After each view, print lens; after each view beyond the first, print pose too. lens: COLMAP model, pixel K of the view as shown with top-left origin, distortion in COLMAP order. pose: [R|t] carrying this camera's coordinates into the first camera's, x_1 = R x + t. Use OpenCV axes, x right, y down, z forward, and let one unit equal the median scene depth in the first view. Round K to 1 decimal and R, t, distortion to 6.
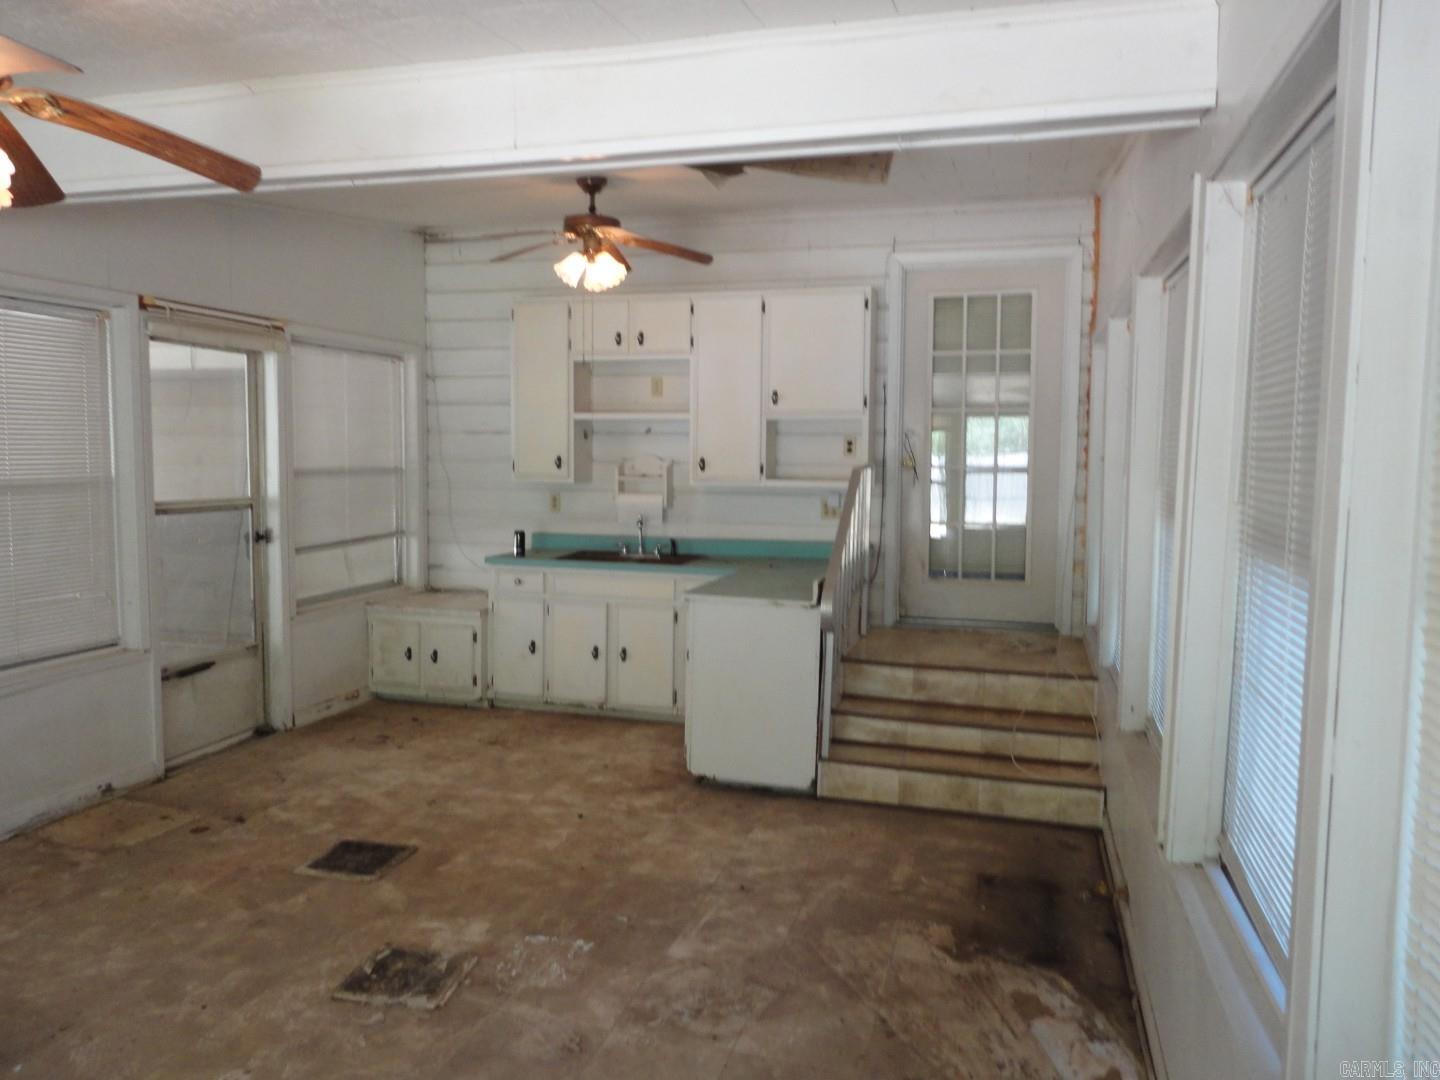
lens RADIAL K [[1056.8, 0, 718.2], [0, 1056.8, 539.2], [0, 0, 1]] dist [0.011295, -0.000888]
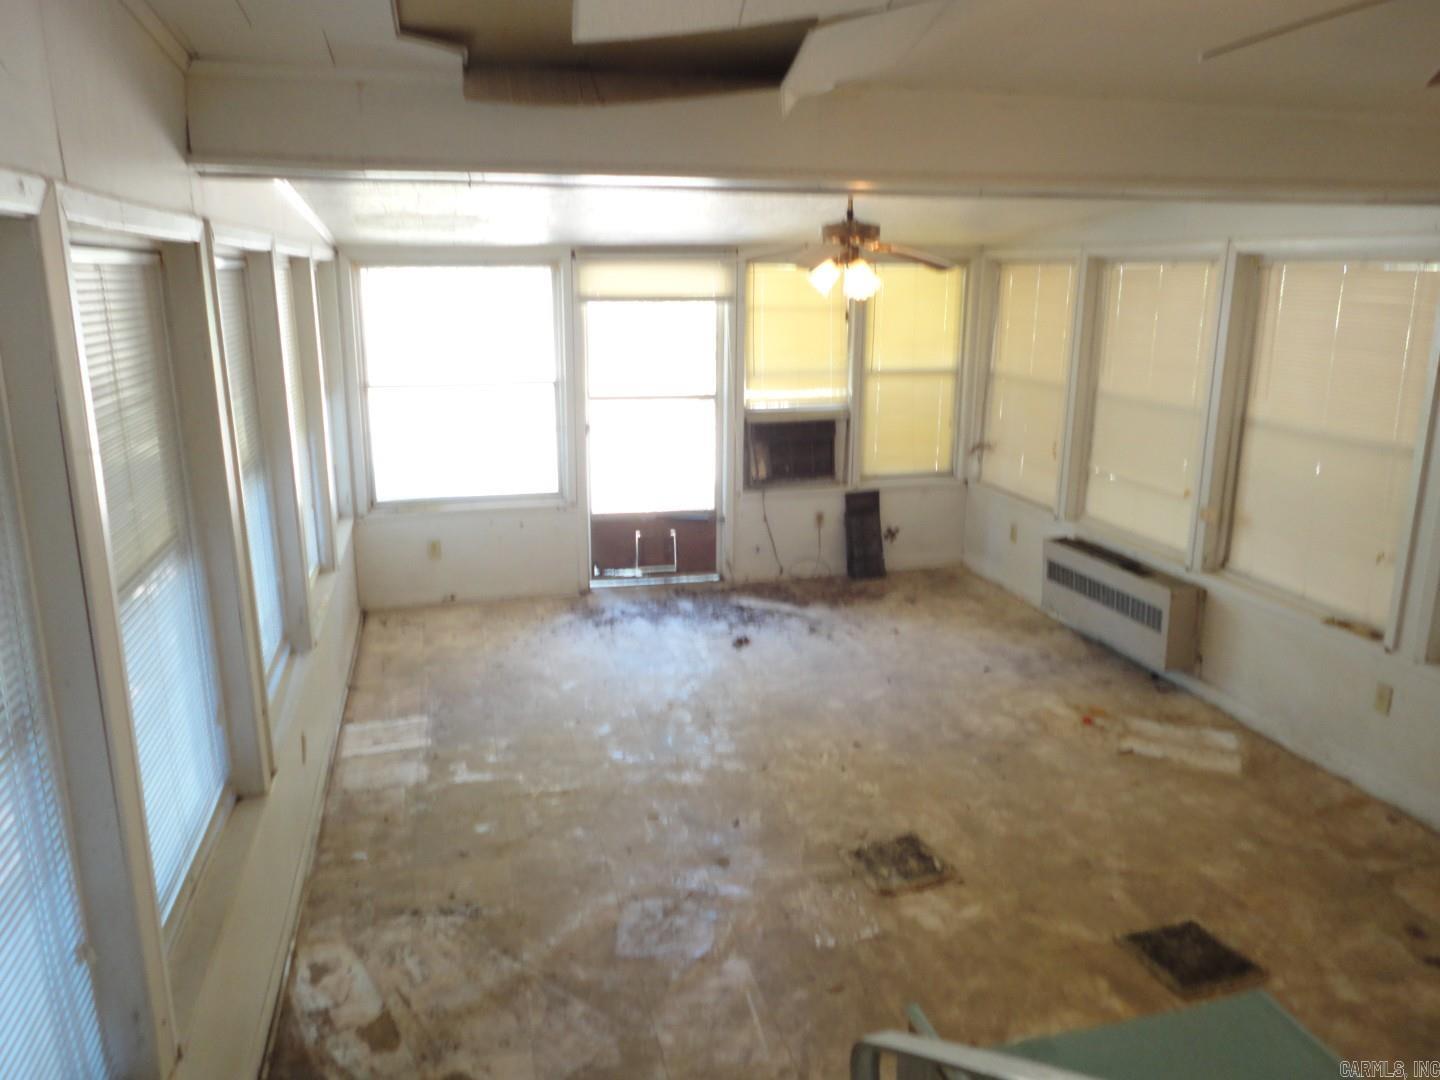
lens RADIAL K [[1056.8, 0, 719.4], [0, 1056.8, 540.1], [0, 0, 1]] dist [0.011295, -0.000888]
pose [[-0.864799, 0.110563, -0.489795, 0.428317], [-0.050480, 0.951370, 0.303885, -0.294802], [0.499575, 0.287524, -0.817163, 1.729843]]
